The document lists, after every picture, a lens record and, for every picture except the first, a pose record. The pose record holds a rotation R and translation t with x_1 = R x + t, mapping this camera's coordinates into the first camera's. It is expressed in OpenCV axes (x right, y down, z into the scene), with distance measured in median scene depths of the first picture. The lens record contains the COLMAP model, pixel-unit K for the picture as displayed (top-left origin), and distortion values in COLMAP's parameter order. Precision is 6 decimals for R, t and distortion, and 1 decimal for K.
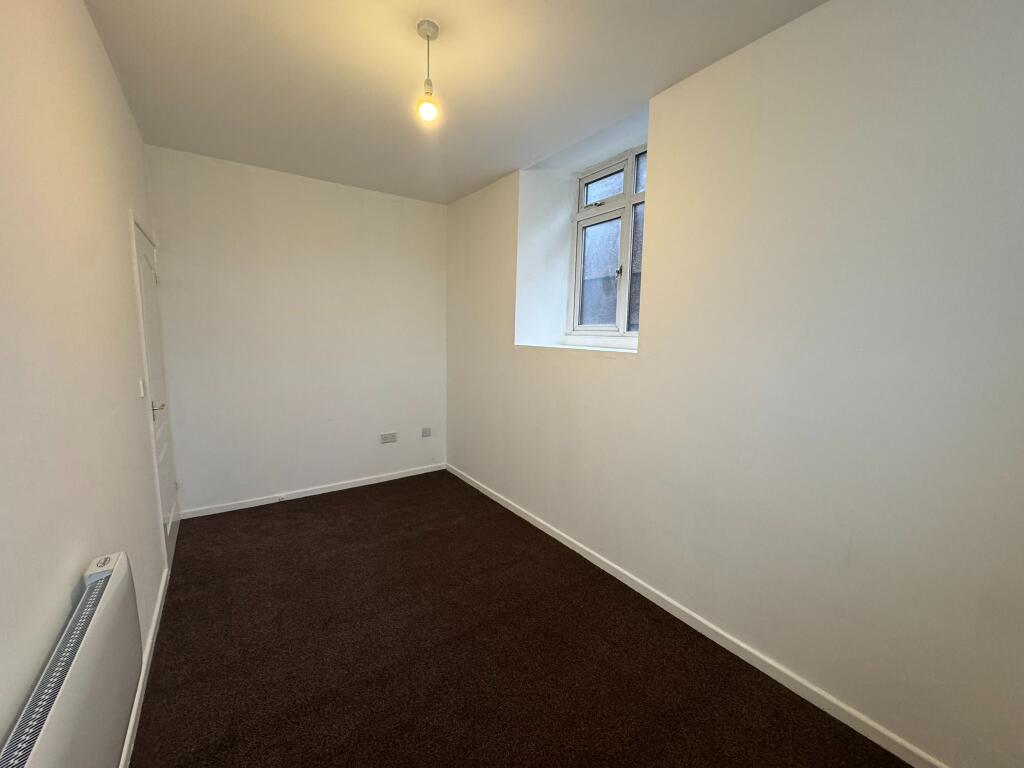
lens RADIAL K [[412.0, 0, 509.6], [0, 412.0, 390.3], [0, 0, 1]] dist [-0.000533, -0.000048]
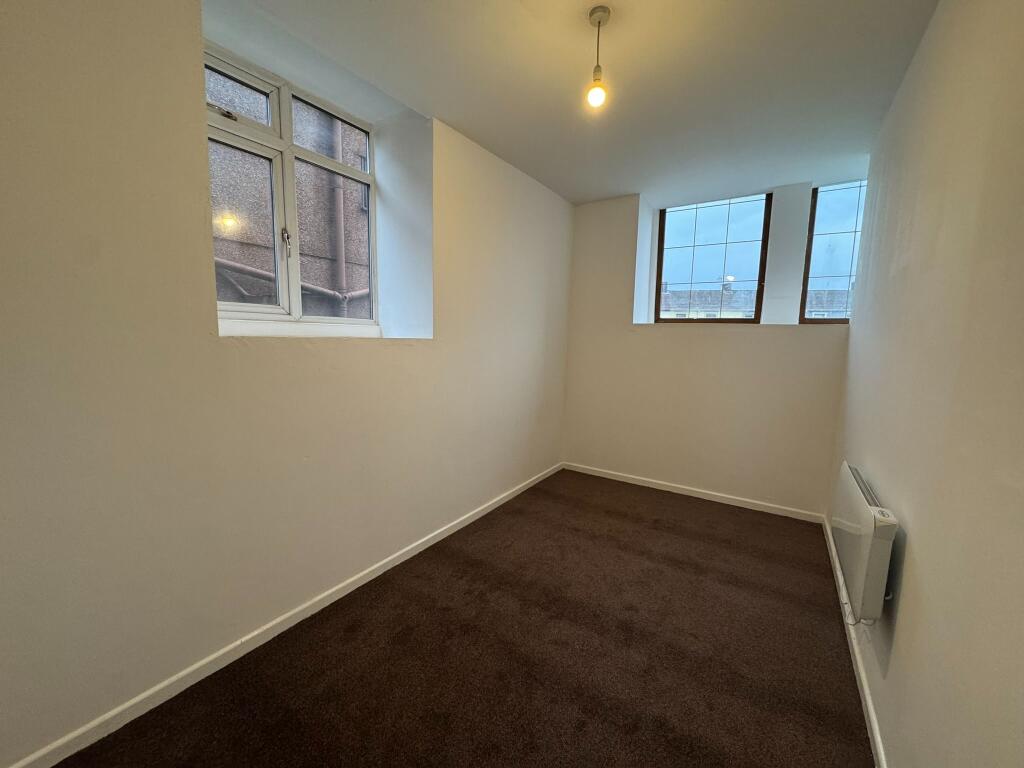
lens RADIAL K [[406.1, 0, 512.5], [0, 406.1, 382.4], [0, 0, 1]] dist [-0.002375, -0.000305]
pose [[-0.371720, -0.144638, 0.917008, -0.617400], [0.094603, 0.976744, 0.192408, -0.128047], [-0.923512, 0.158274, -0.349392, 0.914592]]
